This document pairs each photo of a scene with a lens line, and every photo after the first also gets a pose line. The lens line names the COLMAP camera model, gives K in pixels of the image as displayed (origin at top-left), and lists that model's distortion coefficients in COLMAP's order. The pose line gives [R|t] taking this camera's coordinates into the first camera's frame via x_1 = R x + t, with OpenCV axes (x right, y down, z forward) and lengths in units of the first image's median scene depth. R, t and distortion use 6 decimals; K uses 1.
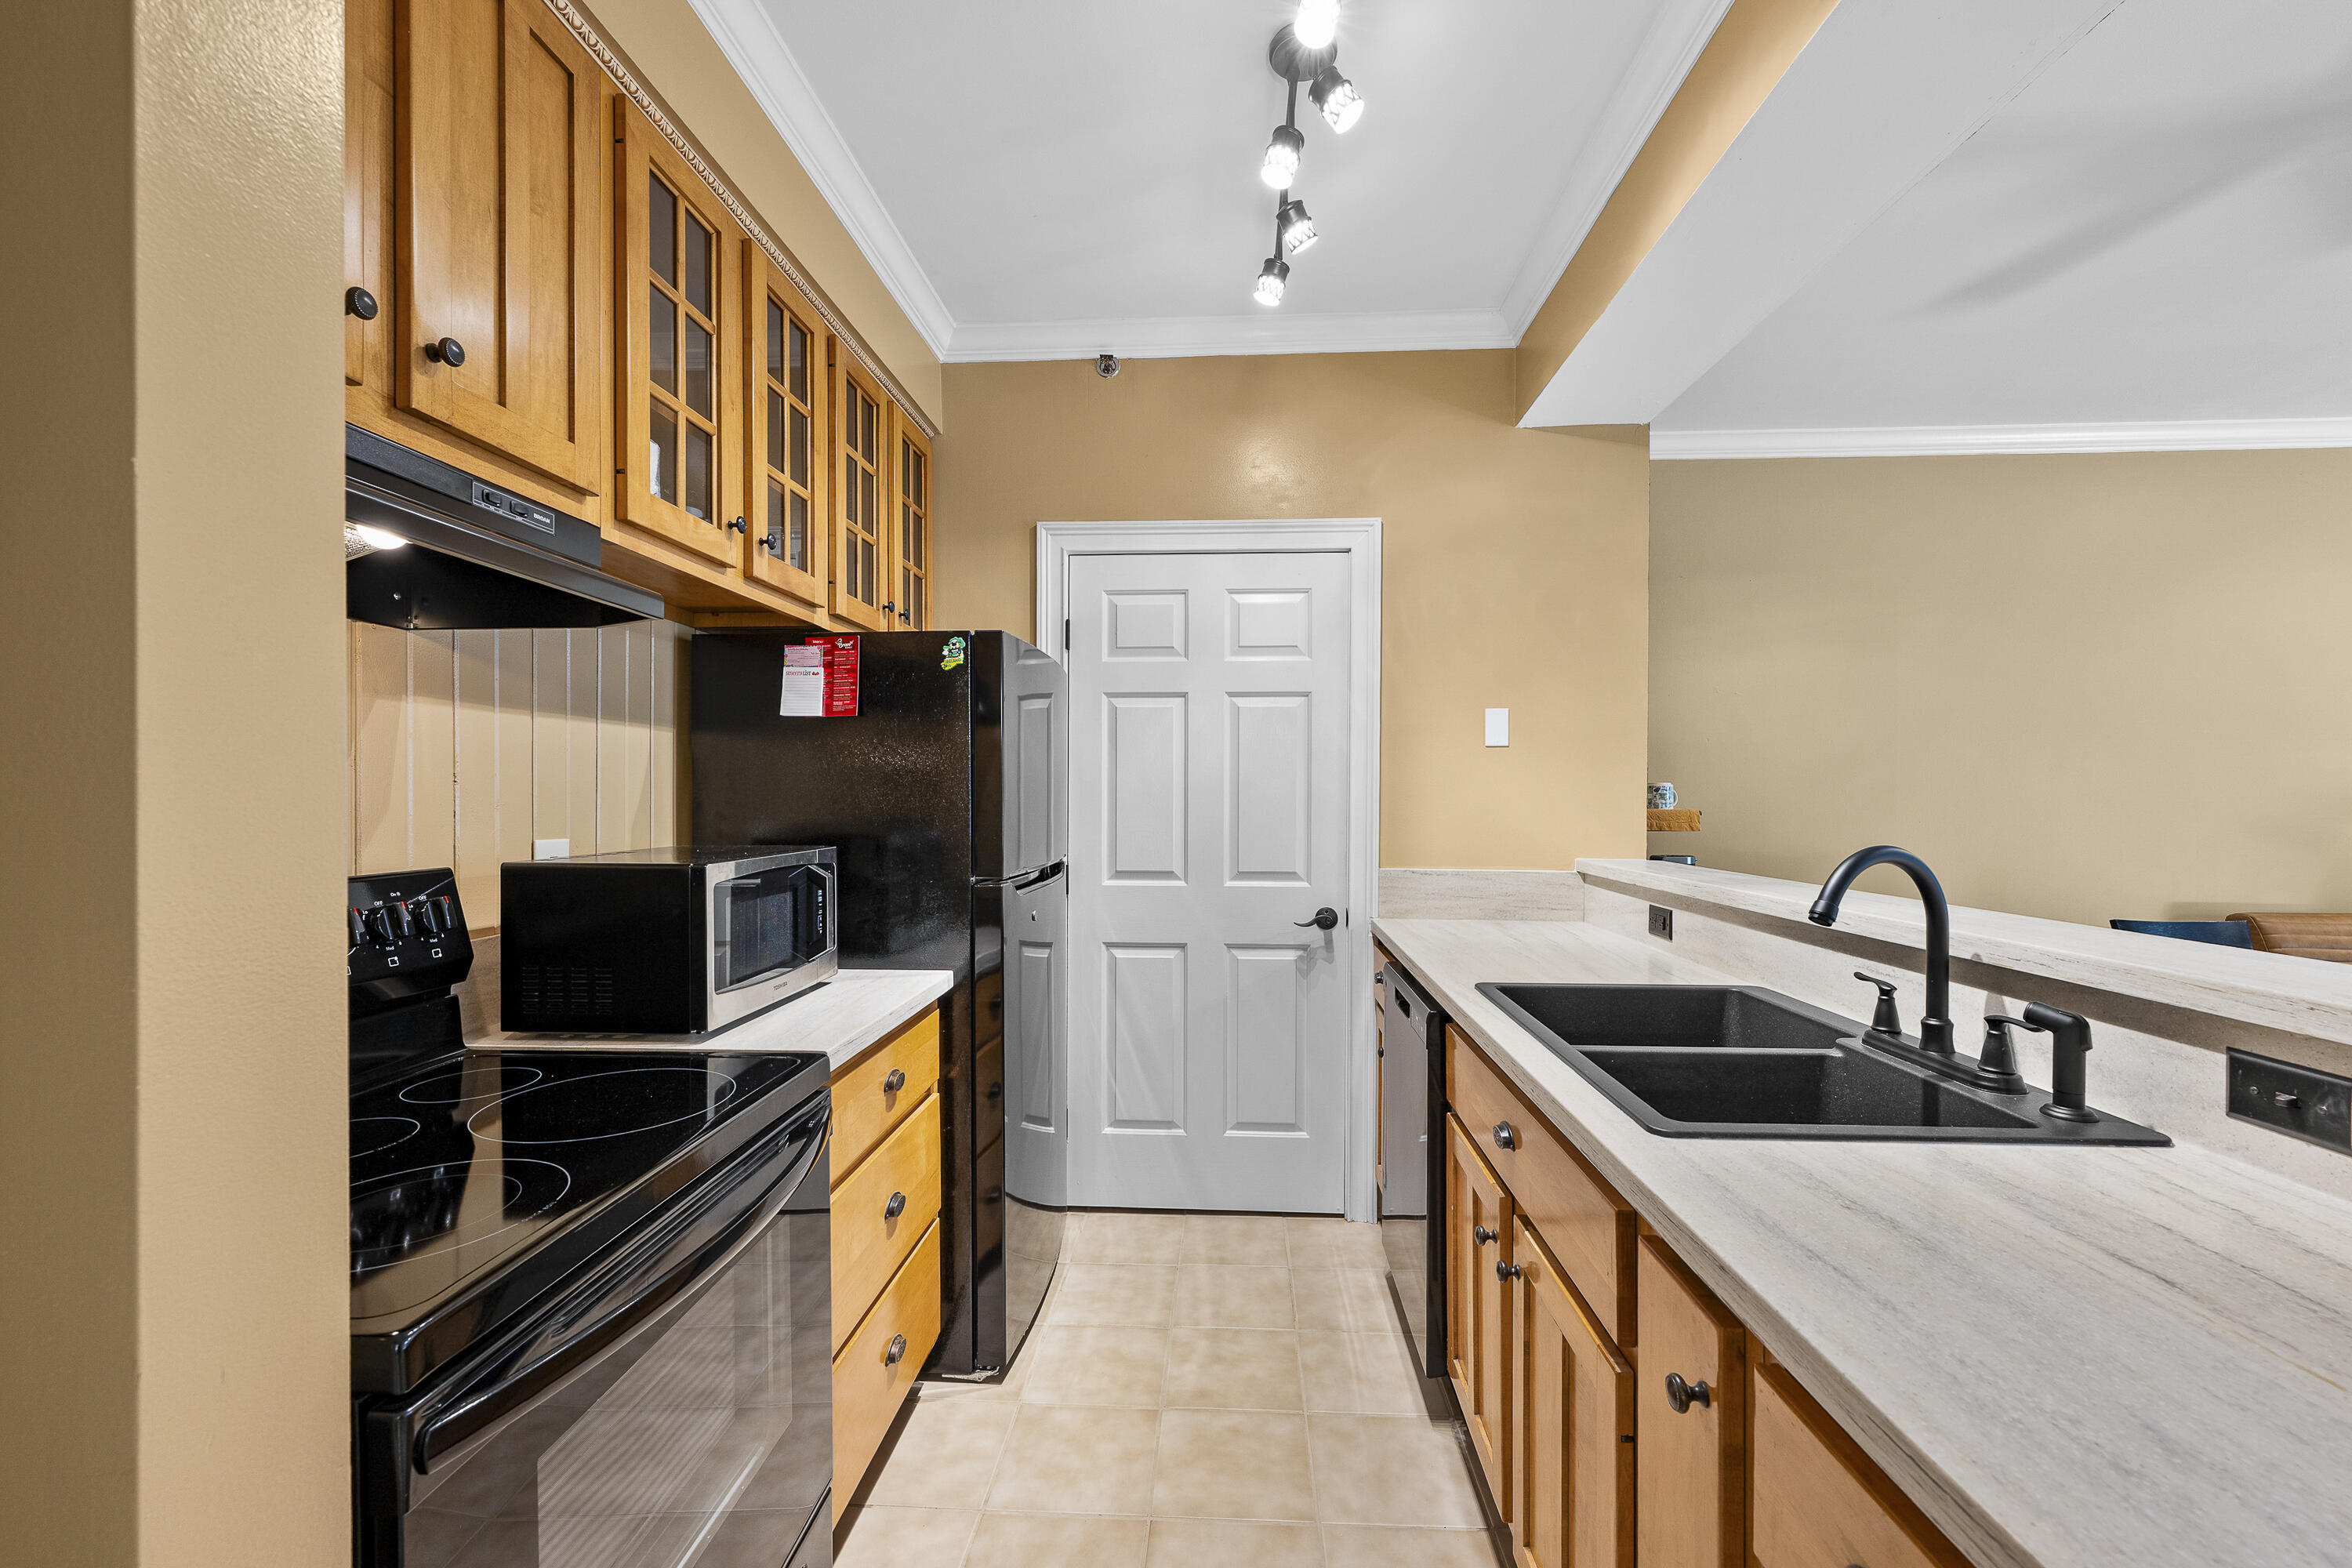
lens RADIAL K [[944.0, 0, 1178.0], [0, 944.0, 799.9], [0, 0, 1]] dist [0.000942, -0.000082]
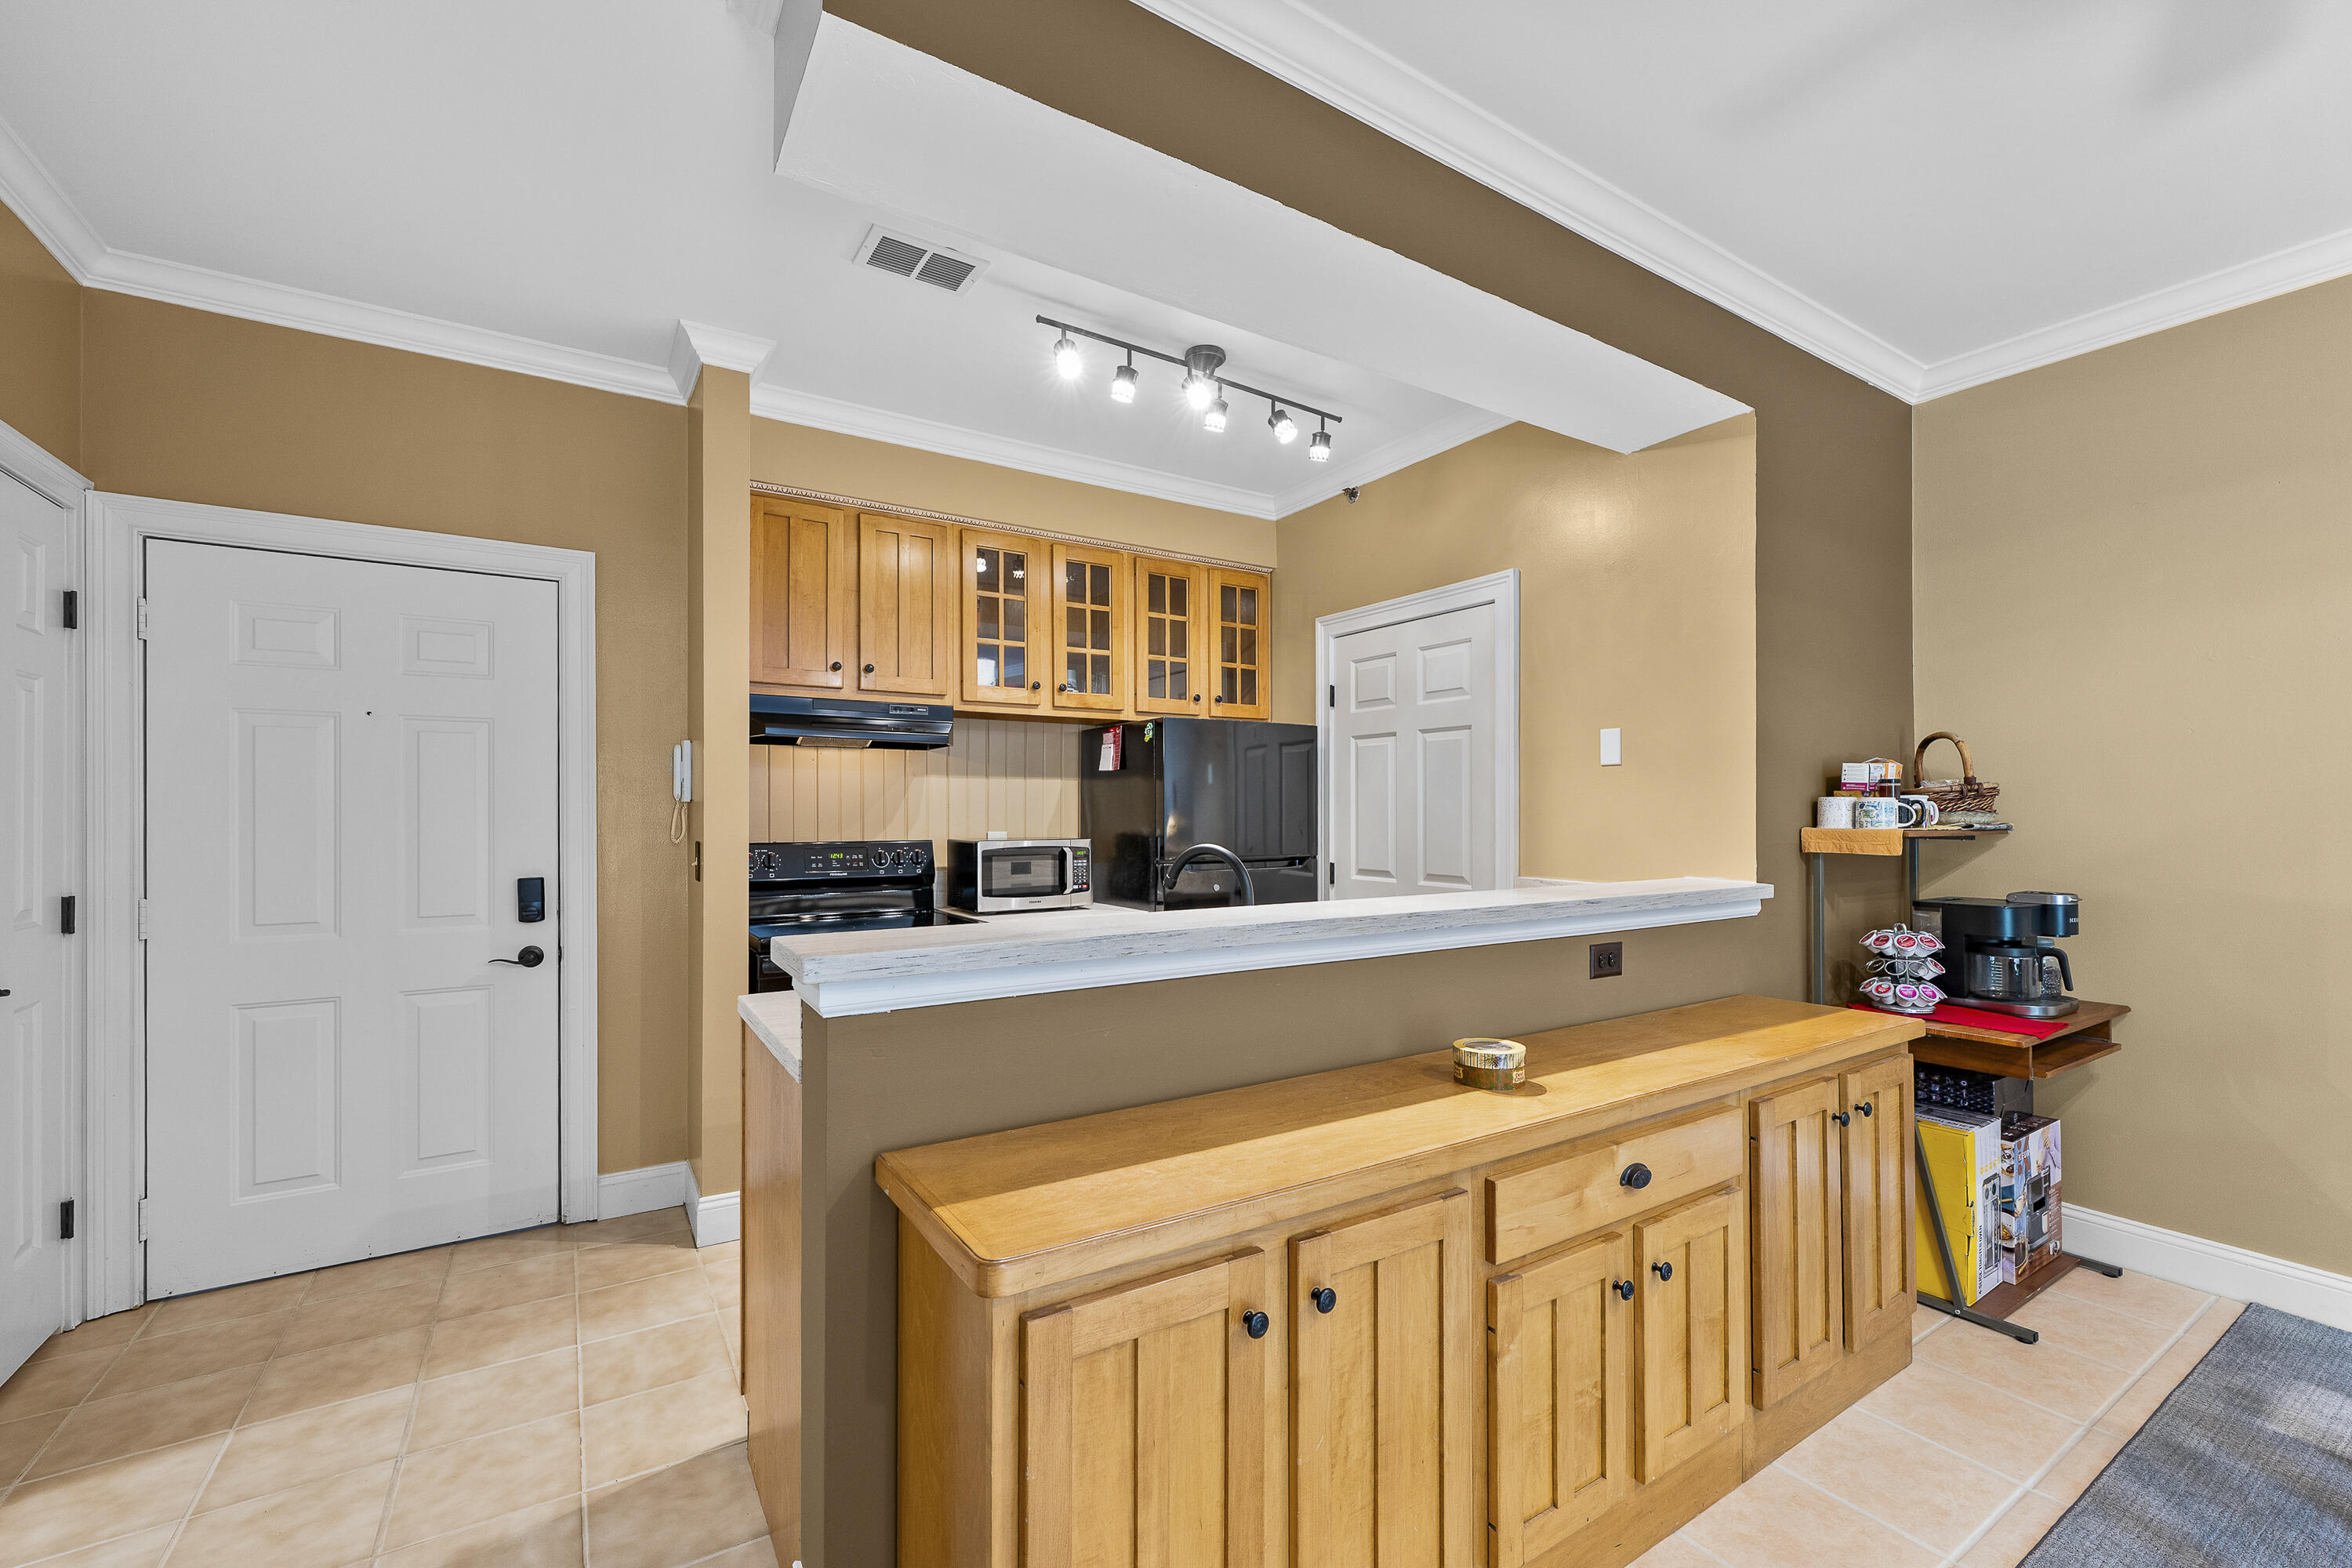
lens RADIAL K [[954.3, 0, 1172.3], [0, 954.3, 817.9], [0, 0, 1]] dist [0.001063, 0.000112]
pose [[0.582613, 0.003762, -0.812741, 1.185177], [-0.003421, 0.999992, 0.002176, 0.000877], [0.812743, 0.001513, 0.582621, -0.002202]]
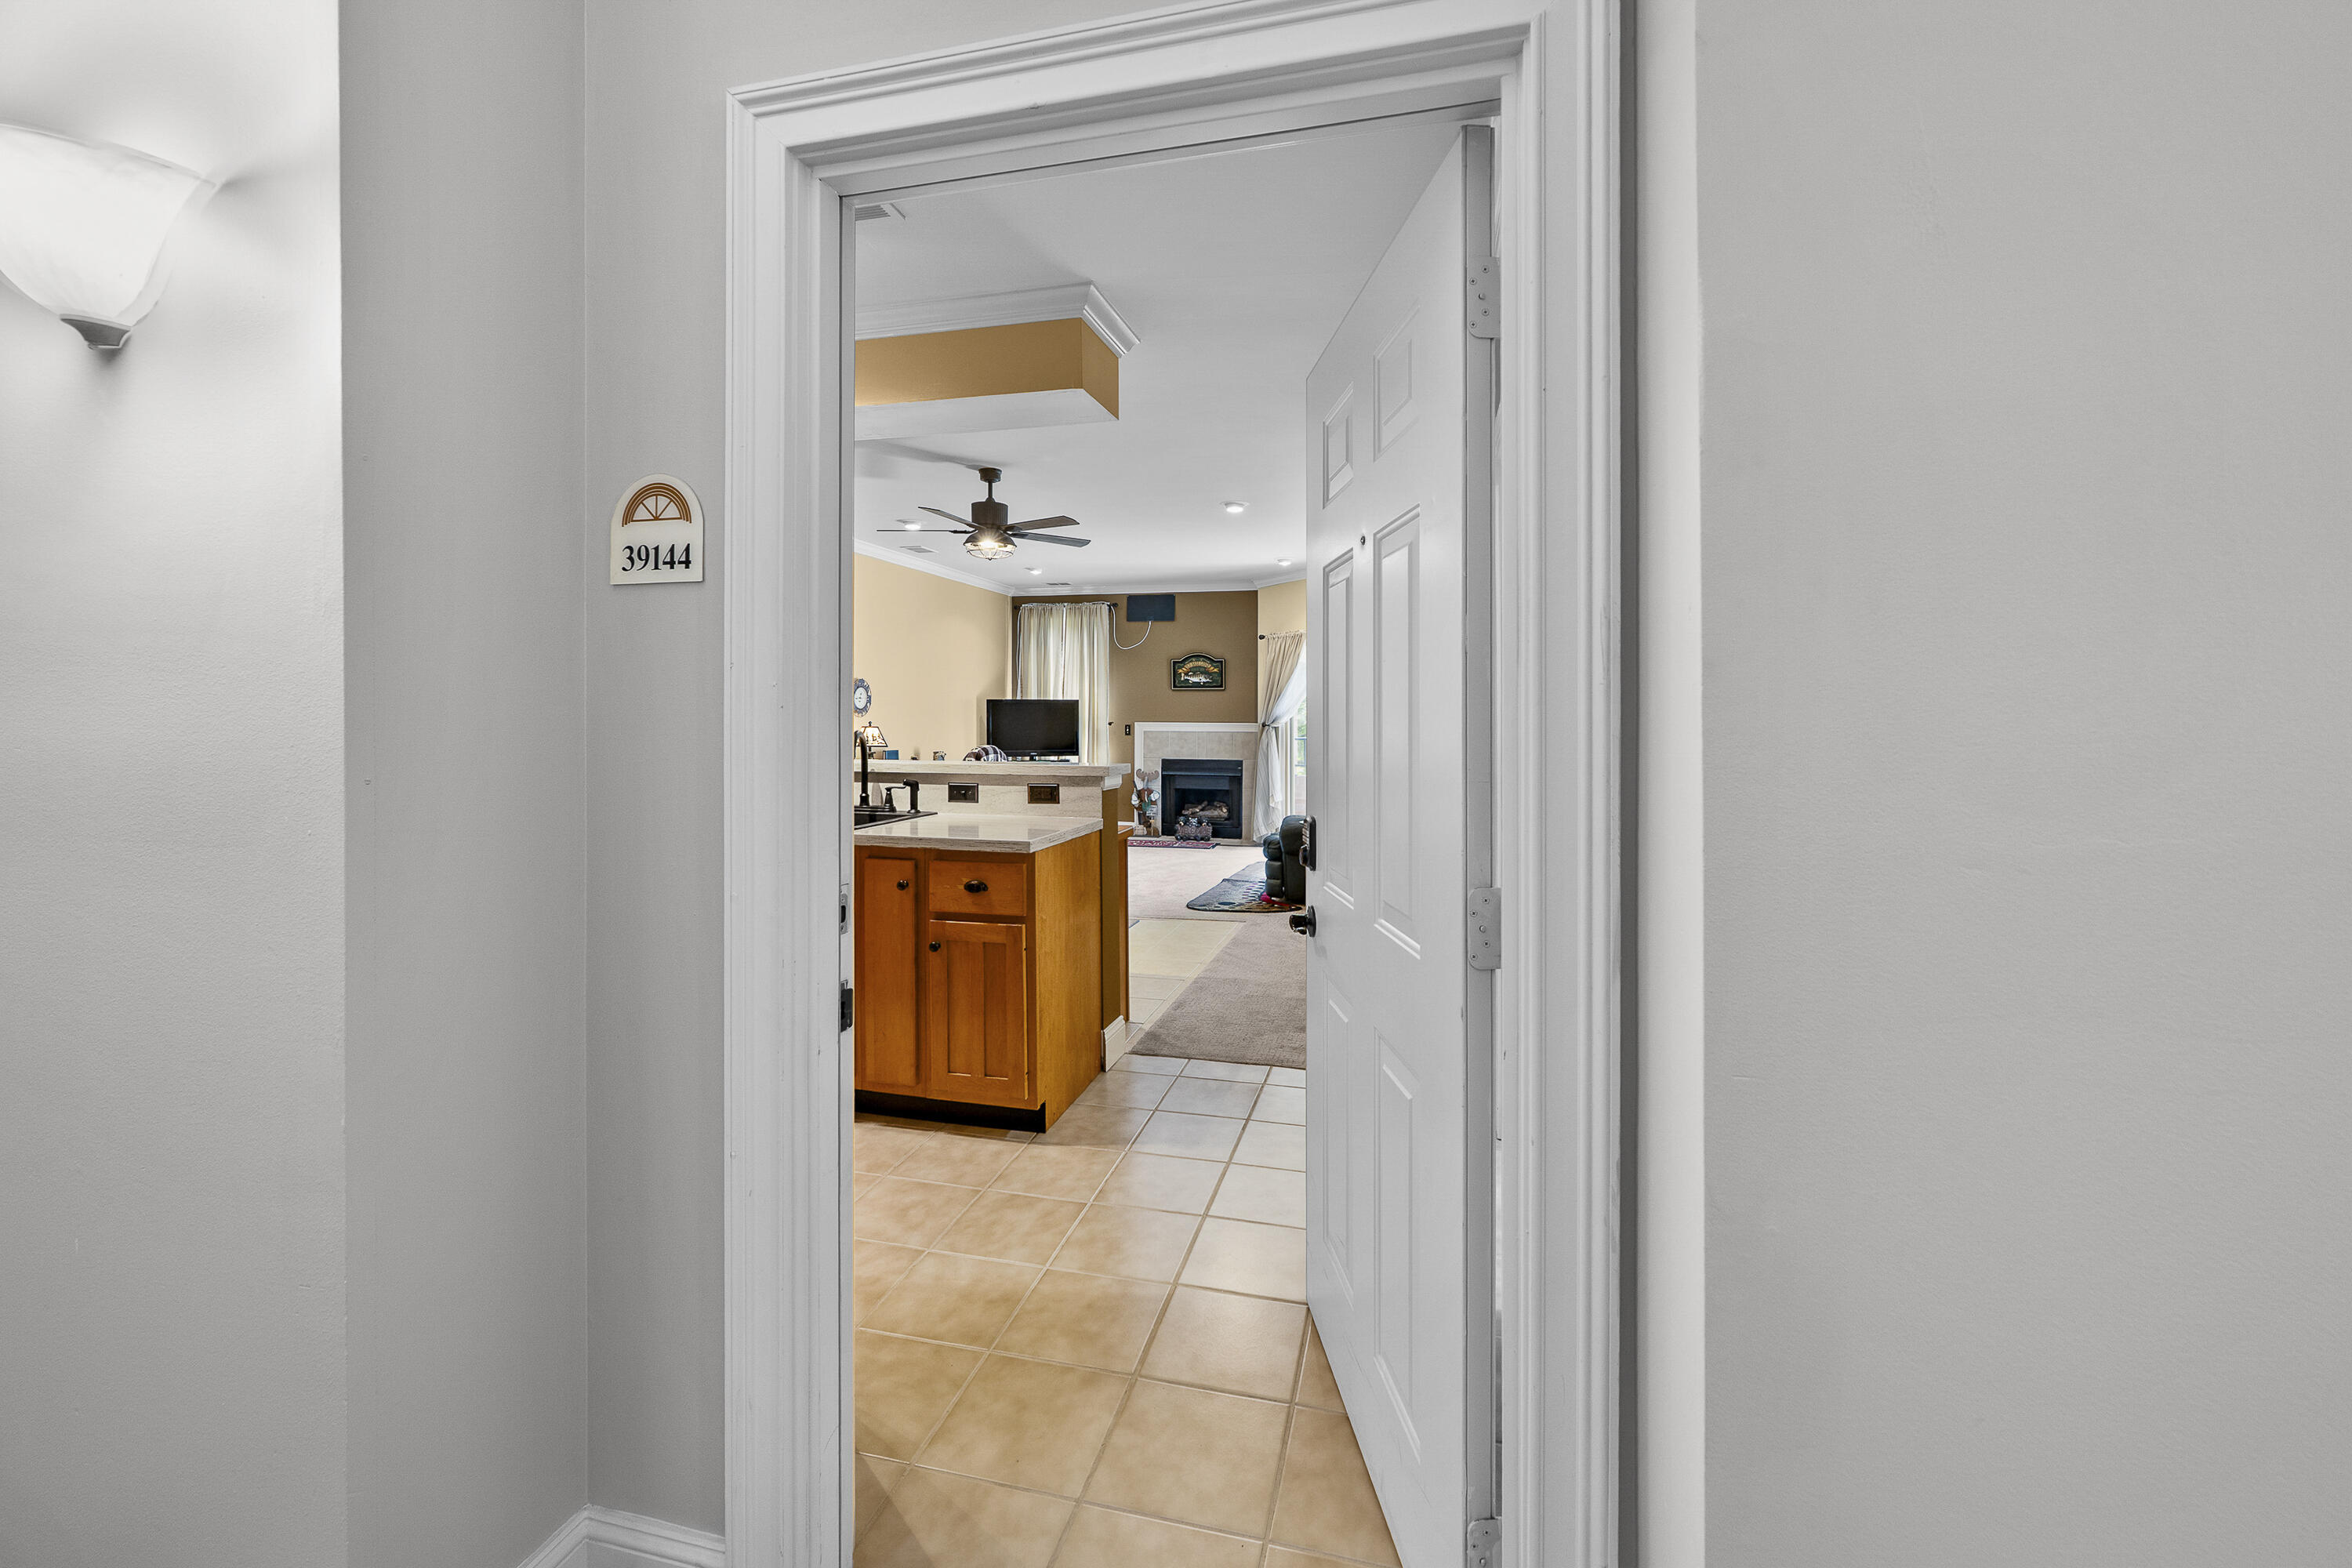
lens RADIAL K [[961.8, 0, 1191.8], [0, 961.8, 723.5], [0, 0, 1]] dist [0.000427, -0.000018]
pose [[0.181318, -0.004994, 0.983412, -1.045267], [0.003937, 0.999983, 0.004353, 0.010709], [-0.983417, 0.003082, 0.181334, -0.258225]]
